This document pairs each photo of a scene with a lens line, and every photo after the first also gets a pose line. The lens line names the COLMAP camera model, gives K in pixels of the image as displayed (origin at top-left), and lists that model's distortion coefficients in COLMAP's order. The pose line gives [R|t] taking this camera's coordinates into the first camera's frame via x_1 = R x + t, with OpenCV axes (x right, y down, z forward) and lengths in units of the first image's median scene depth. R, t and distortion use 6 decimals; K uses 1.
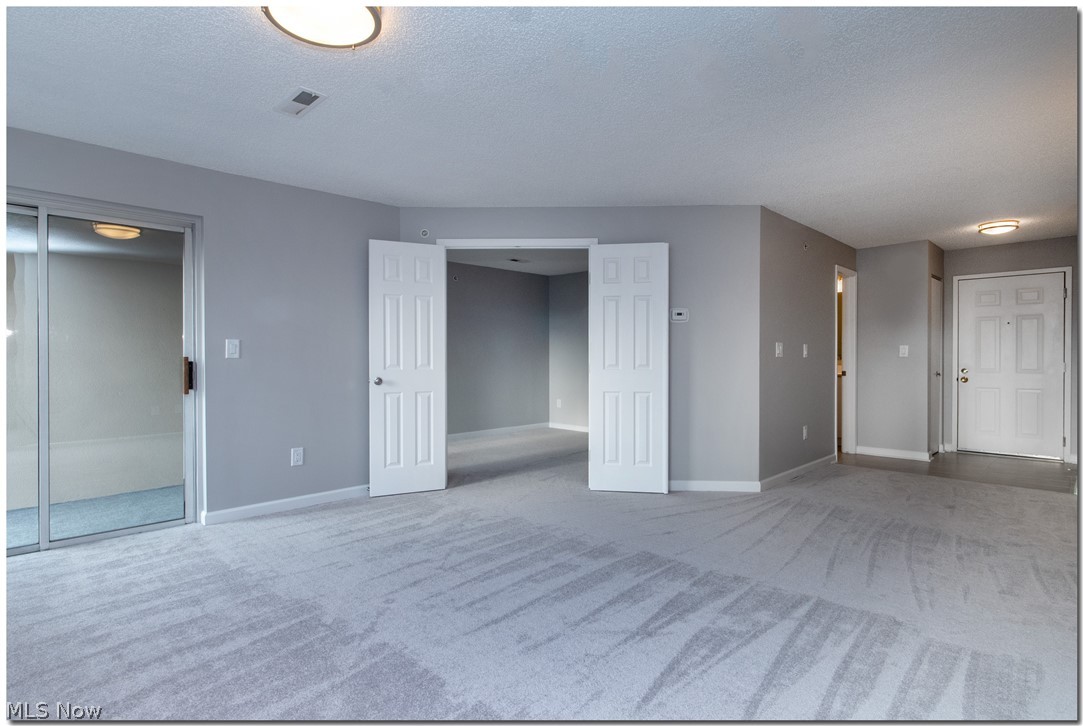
lens RADIAL K [[552.2, 0, 543.4], [0, 552.2, 361.1], [0, 0, 1]] dist [-0.015271, 0.000703]
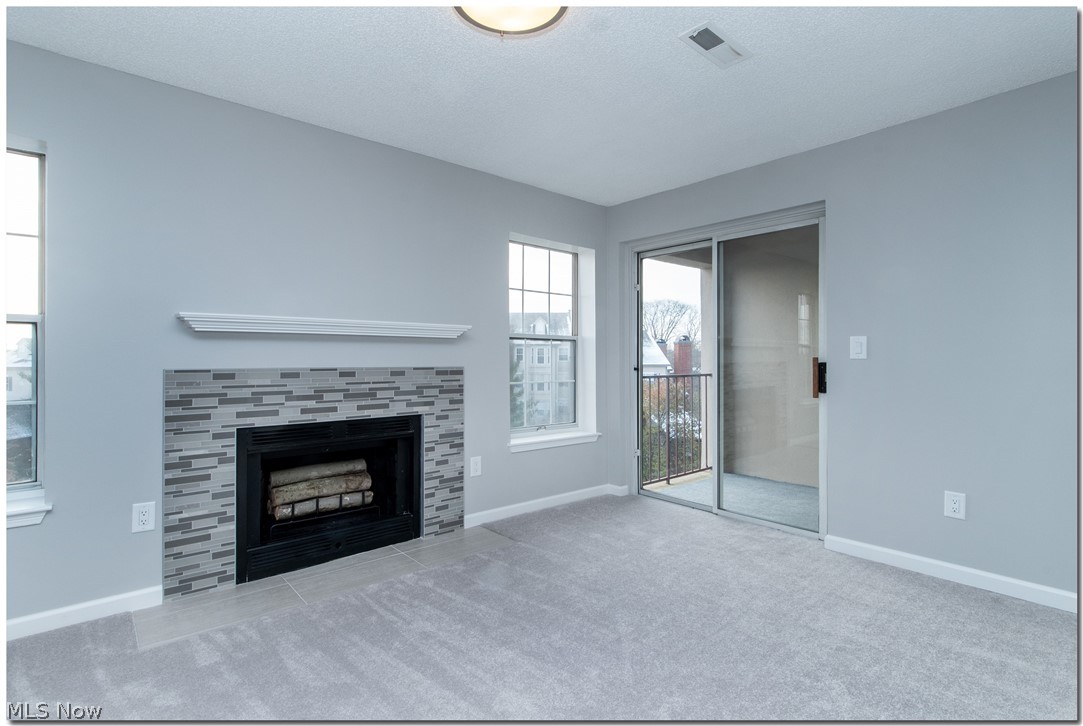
lens RADIAL K [[535.2, 0, 546.4], [0, 535.2, 355.6], [0, 0, 1]] dist [0.007429, -0.002915]
pose [[-0.060315, -0.003044, -0.998175, 0.266583], [-0.008862, 0.999958, -0.002514, -0.004419], [0.998140, 0.008694, -0.060339, 0.578749]]
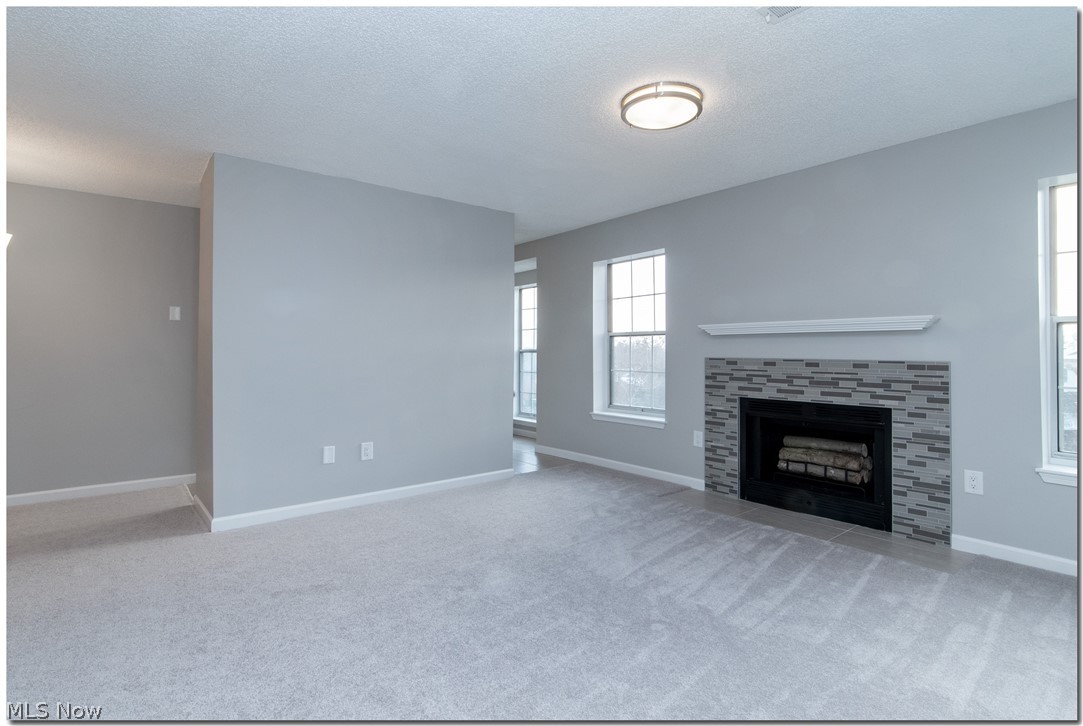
lens RADIAL K [[535.2, 0, 544.0], [0, 535.2, 353.5], [0, 0, 1]] dist [0.007429, -0.002915]
pose [[-0.996193, 0.000447, 0.087179, -0.129259], [0.001728, 0.999892, 0.014619, -0.011326], [-0.087163, 0.014714, -0.996085, 1.265422]]
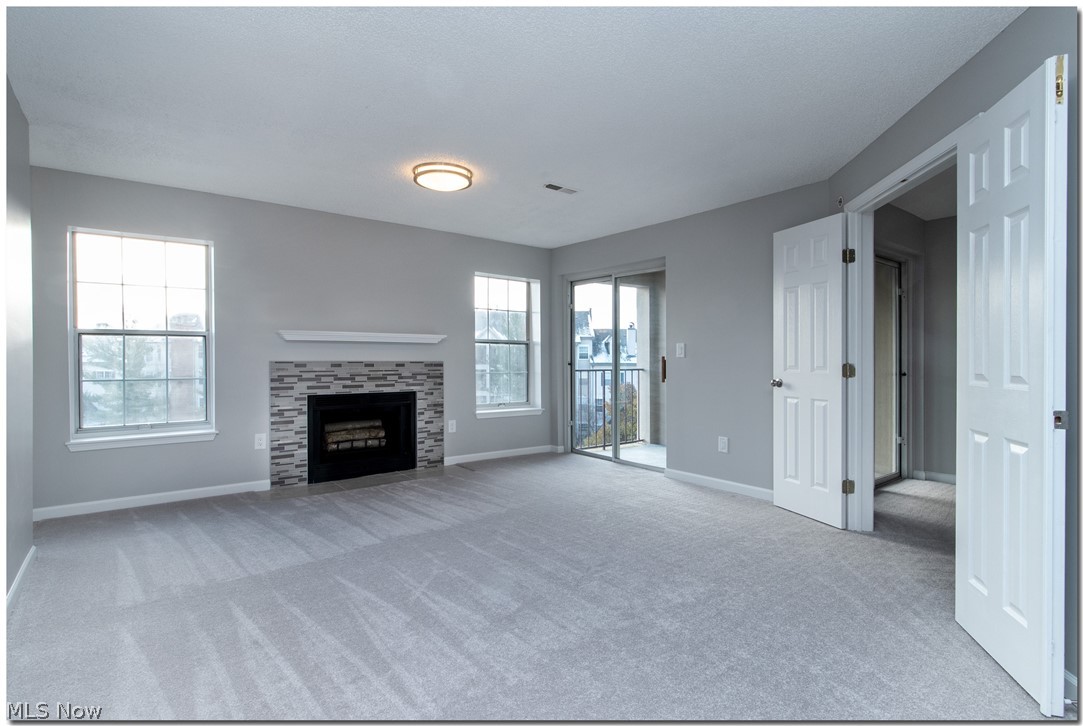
lens RADIAL K [[535.2, 0, 537.1], [0, 535.2, 370.1], [0, 0, 1]] dist [0.007429, -0.002915]
pose [[-0.119995, 0.026723, -0.992415, 0.762230], [-0.013448, 0.999502, 0.028540, -0.007119], [0.992683, 0.016771, -0.119575, 0.809626]]
